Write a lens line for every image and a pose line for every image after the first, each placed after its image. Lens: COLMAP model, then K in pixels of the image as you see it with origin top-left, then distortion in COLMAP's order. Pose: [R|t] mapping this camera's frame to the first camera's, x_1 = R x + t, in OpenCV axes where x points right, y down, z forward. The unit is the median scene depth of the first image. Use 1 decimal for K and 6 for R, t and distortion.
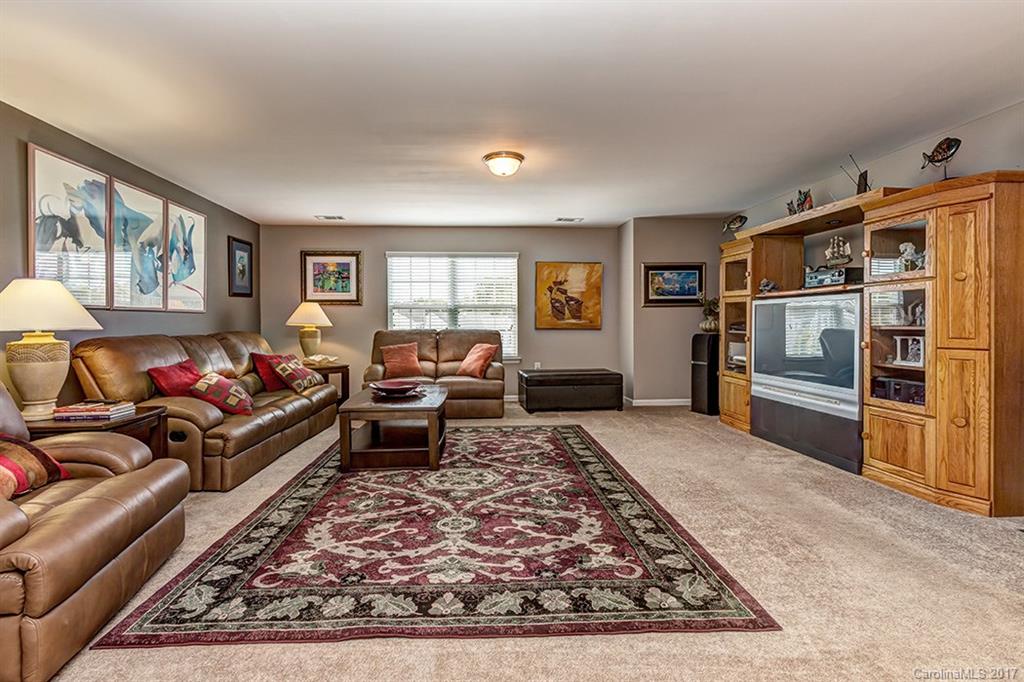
lens RADIAL K [[474.4, 0, 520.8], [0, 474.4, 331.7], [0, 0, 1]] dist [0.004790, -0.000291]
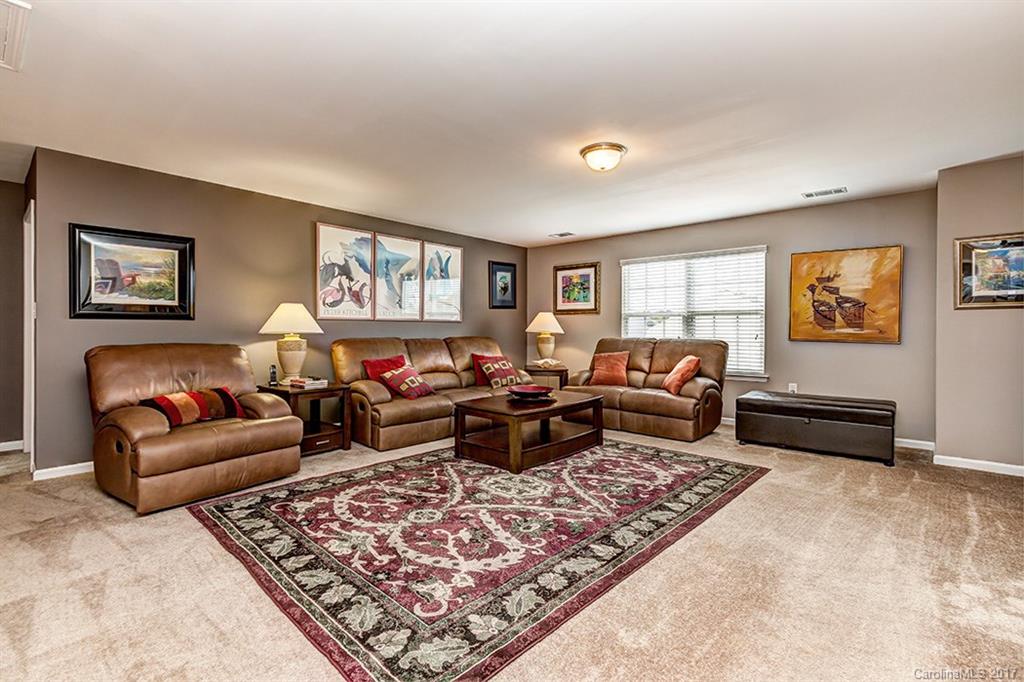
lens RADIAL K [[474.4, 0, 517.0], [0, 474.4, 337.4], [0, 0, 1]] dist [0.004790, -0.000291]
pose [[0.697979, 0.018892, -0.715869, 0.615090], [-0.021691, 0.999751, 0.005235, -0.010902], [0.715790, 0.011874, 0.698215, 0.303900]]
